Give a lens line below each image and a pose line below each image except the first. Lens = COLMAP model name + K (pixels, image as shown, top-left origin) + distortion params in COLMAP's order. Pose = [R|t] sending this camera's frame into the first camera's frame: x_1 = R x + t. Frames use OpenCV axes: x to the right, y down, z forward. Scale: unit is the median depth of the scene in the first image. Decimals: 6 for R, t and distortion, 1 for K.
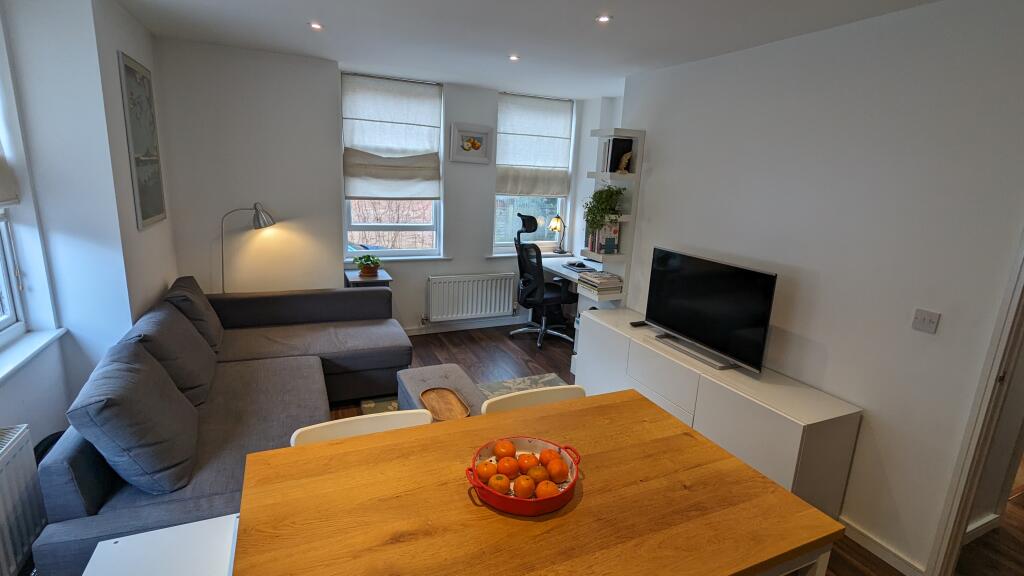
lens RADIAL K [[481.6, 0, 512.8], [0, 481.6, 283.7], [0, 0, 1]] dist [0.000310, -0.000398]
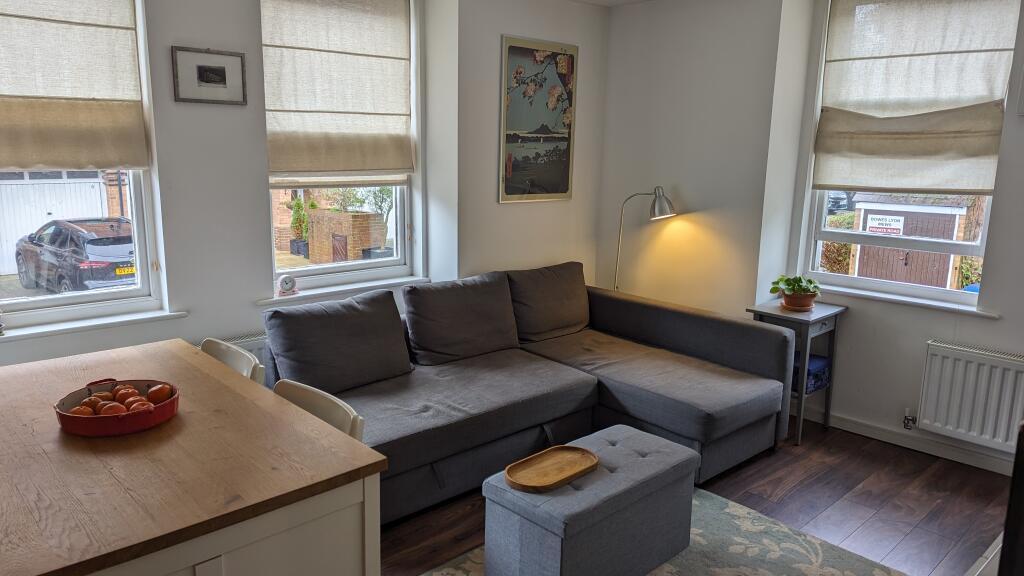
lens RADIAL K [[722.1, 0, 504.7], [0, 722.1, 286.8], [0, 0, 1]] dist [0.065374, -0.065161]
pose [[0.306349, 0.139084, -0.941704, 0.509128], [-0.215018, 0.973812, 0.073878, -0.037894], [0.927318, 0.179851, 0.328231, 0.374297]]
